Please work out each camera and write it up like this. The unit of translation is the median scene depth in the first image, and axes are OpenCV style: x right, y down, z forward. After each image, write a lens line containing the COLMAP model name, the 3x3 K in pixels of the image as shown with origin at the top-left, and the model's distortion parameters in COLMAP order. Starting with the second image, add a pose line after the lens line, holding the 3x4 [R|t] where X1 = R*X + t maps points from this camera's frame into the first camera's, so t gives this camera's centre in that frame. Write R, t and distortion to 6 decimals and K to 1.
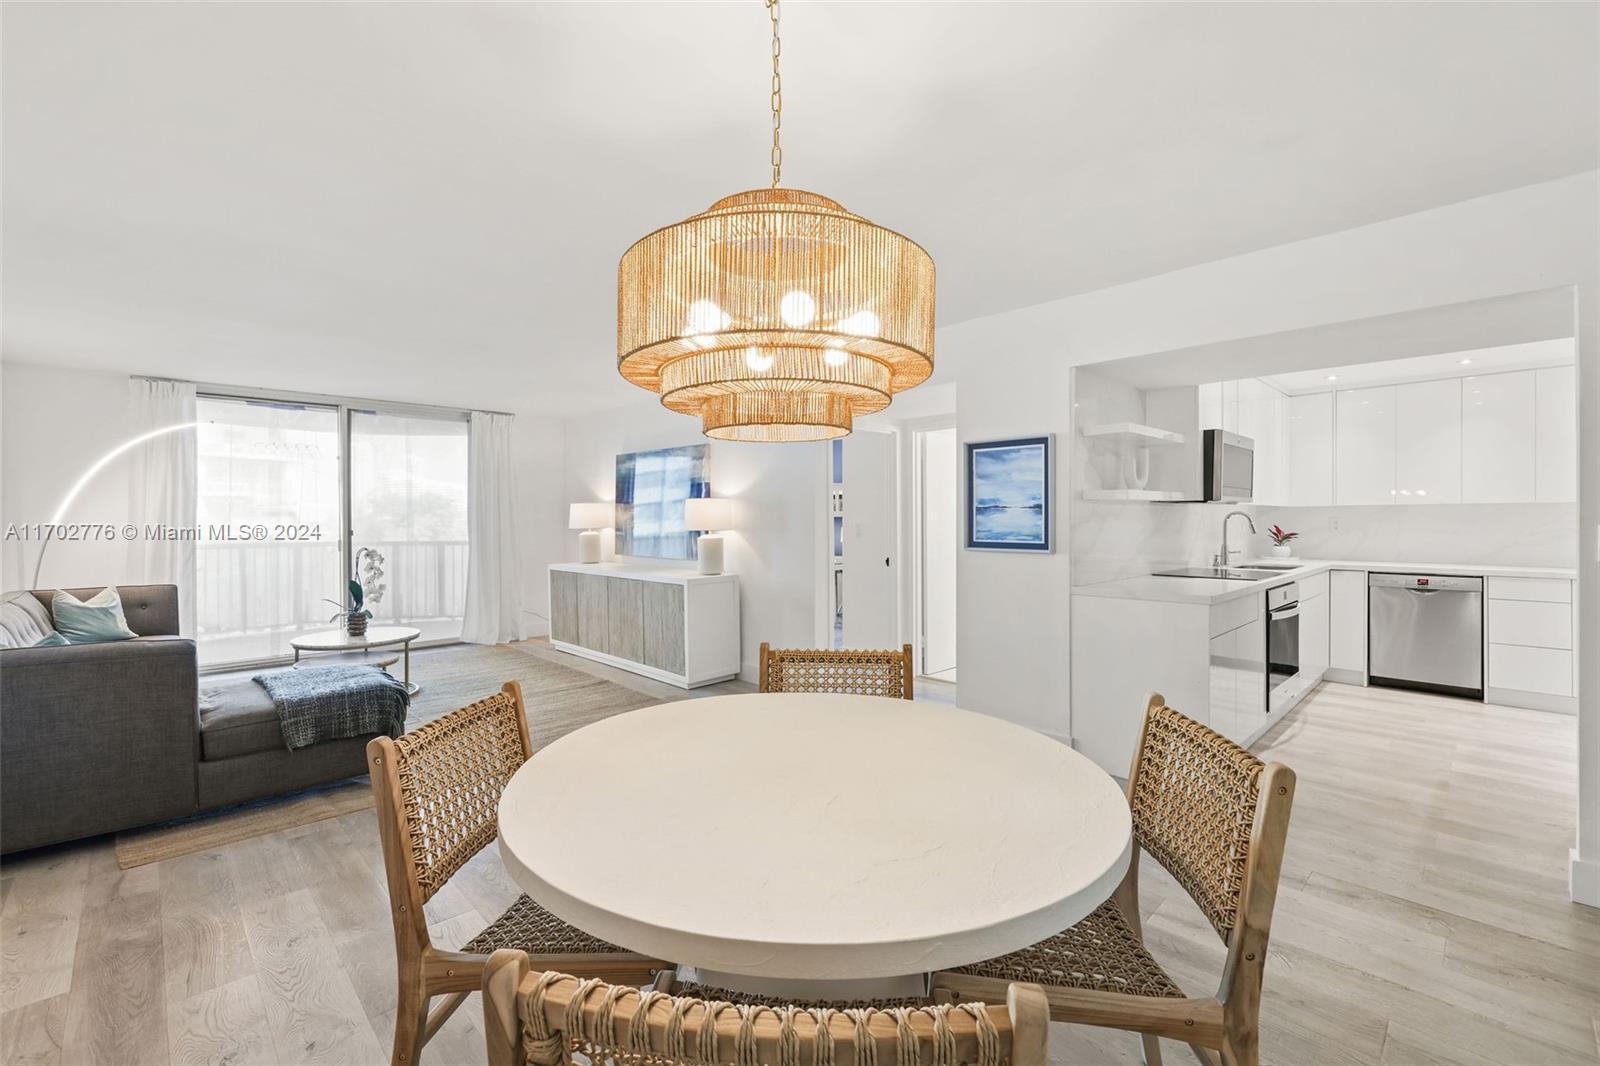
lens RADIAL K [[684.8, 0, 788.0], [0, 684.8, 522.4], [0, 0, 1]] dist [0.005048, -0.001506]
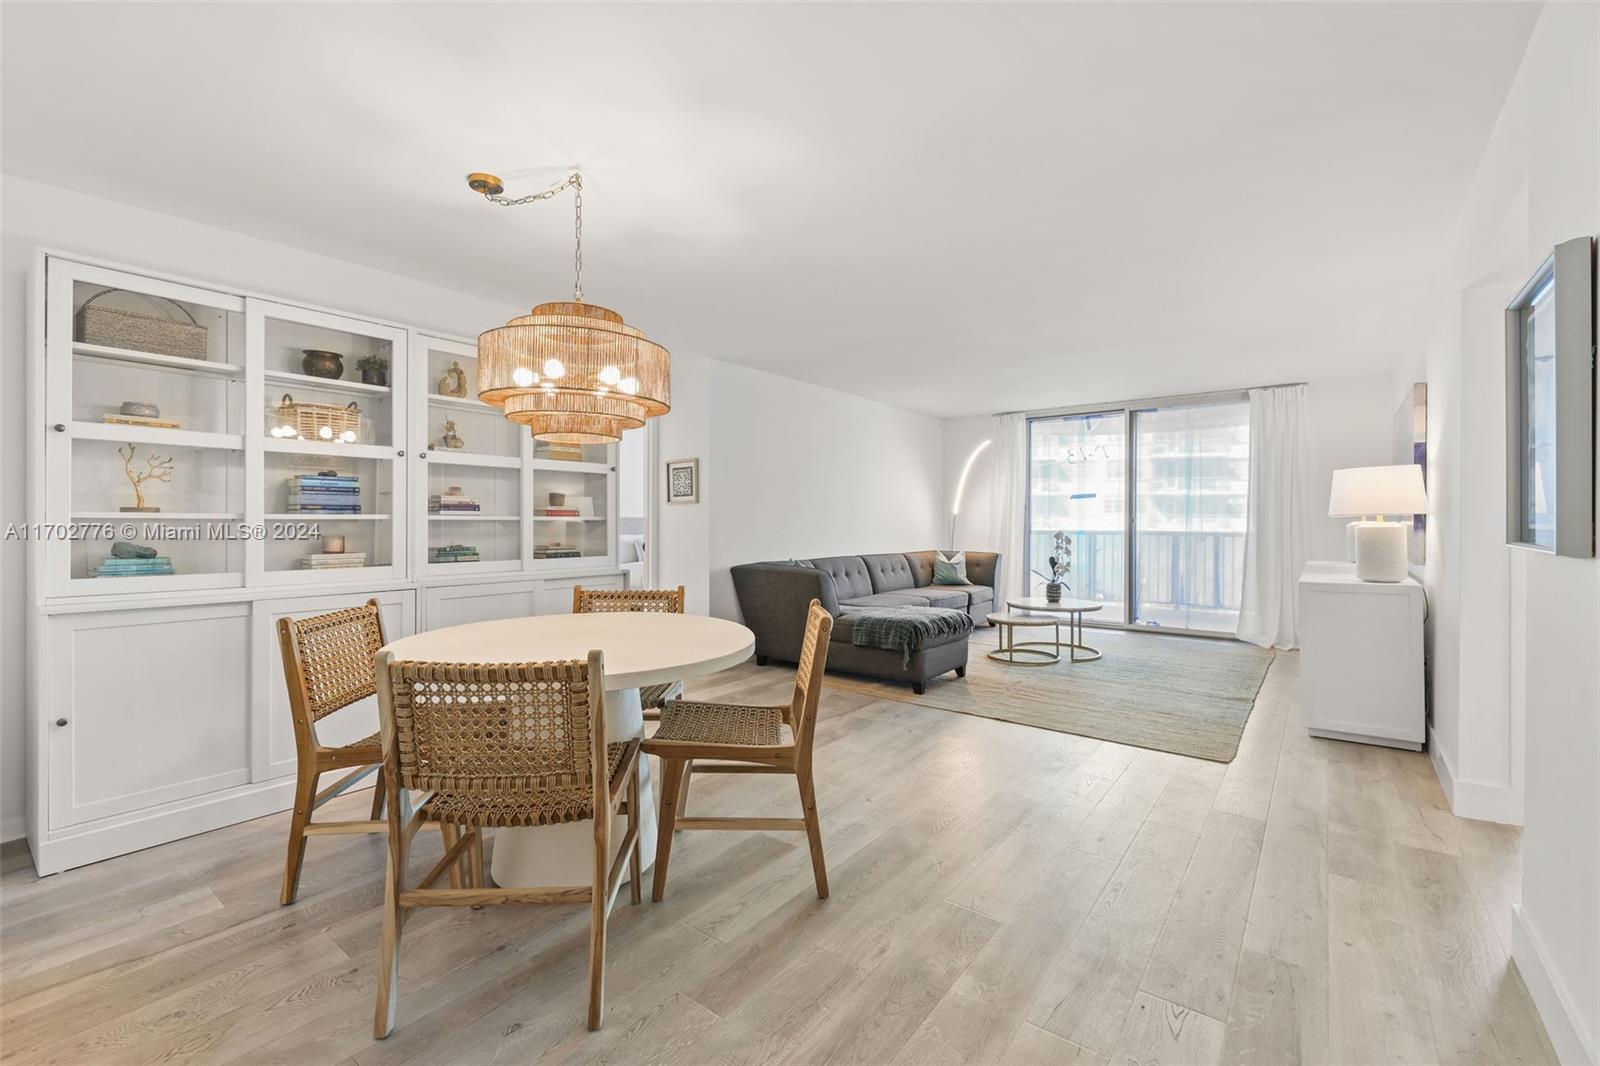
lens RADIAL K [[684.8, 0, 793.8], [0, 684.8, 518.8], [0, 0, 1]] dist [0.005048, -0.001506]
pose [[0.139032, 0.000967, -0.990287, 0.538451], [-0.004813, 0.999988, 0.000301, 0.019936], [0.990276, 0.004724, 0.139035, 0.398788]]
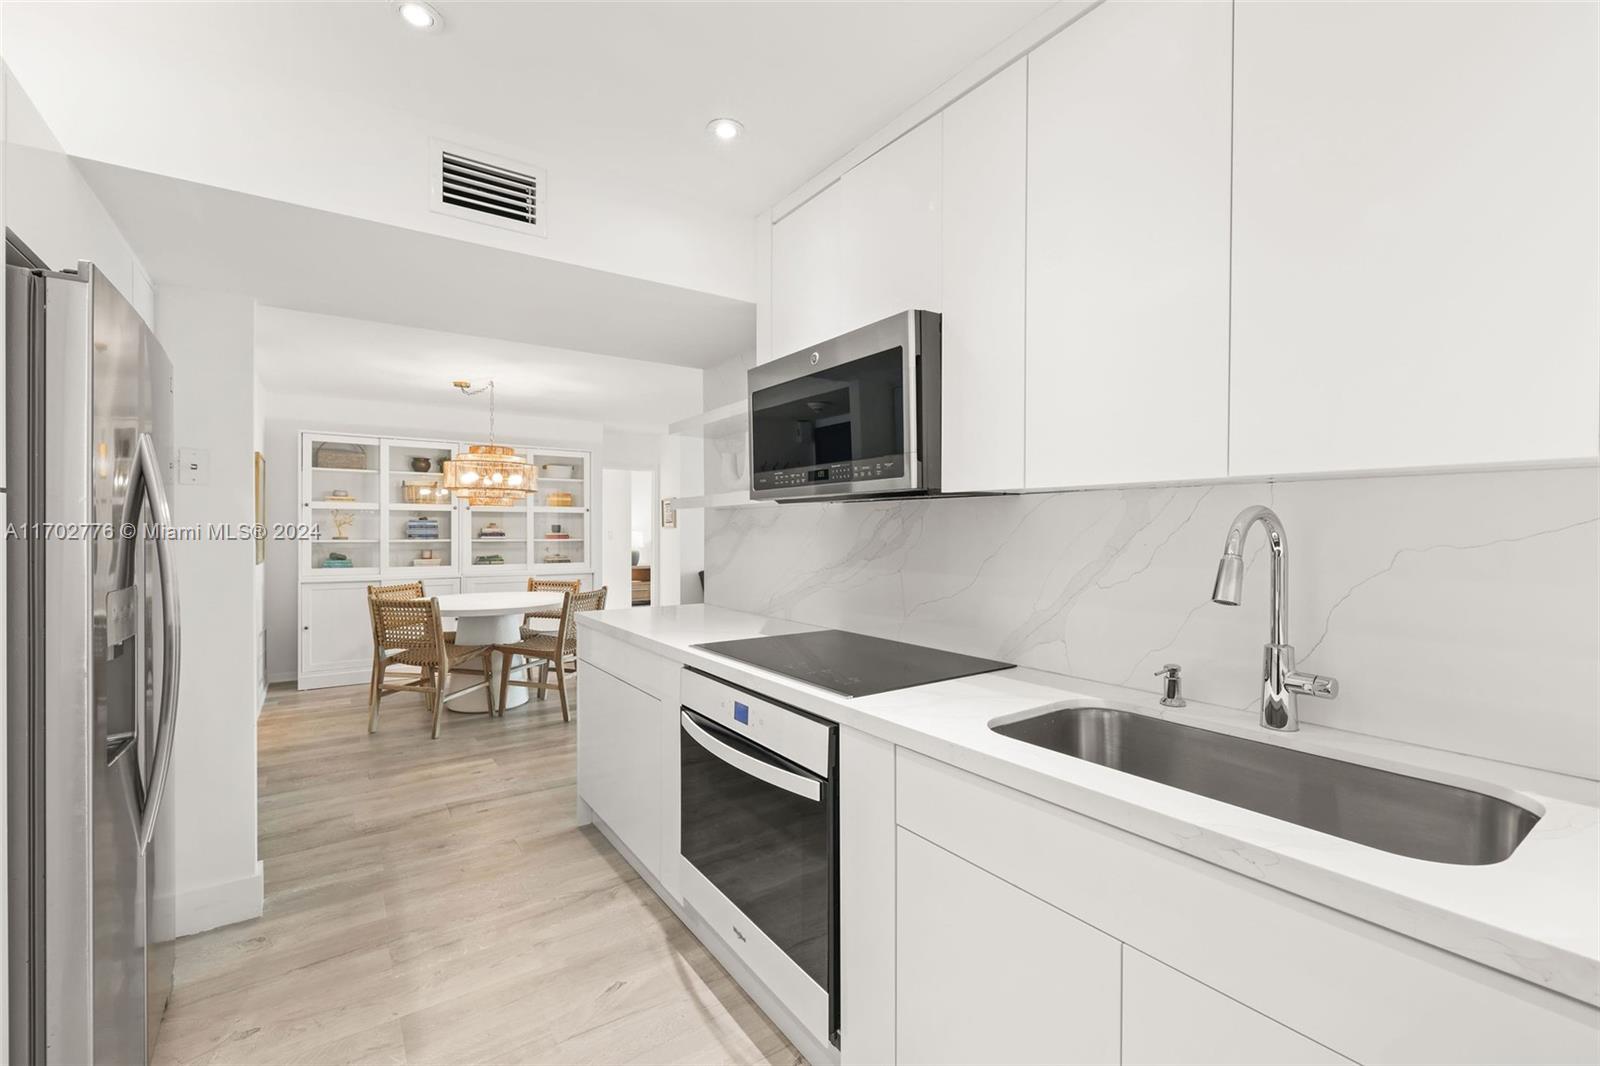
lens RADIAL K [[684.8, 0, 801.2], [0, 684.8, 530.2], [0, 0, 1]] dist [0.005048, -0.001506]
pose [[-0.160208, 0.005275, -0.987069, 0.999260], [-0.004209, 0.999973, 0.006027, -0.009848], [0.987074, 0.005120, -0.160181, 0.966084]]
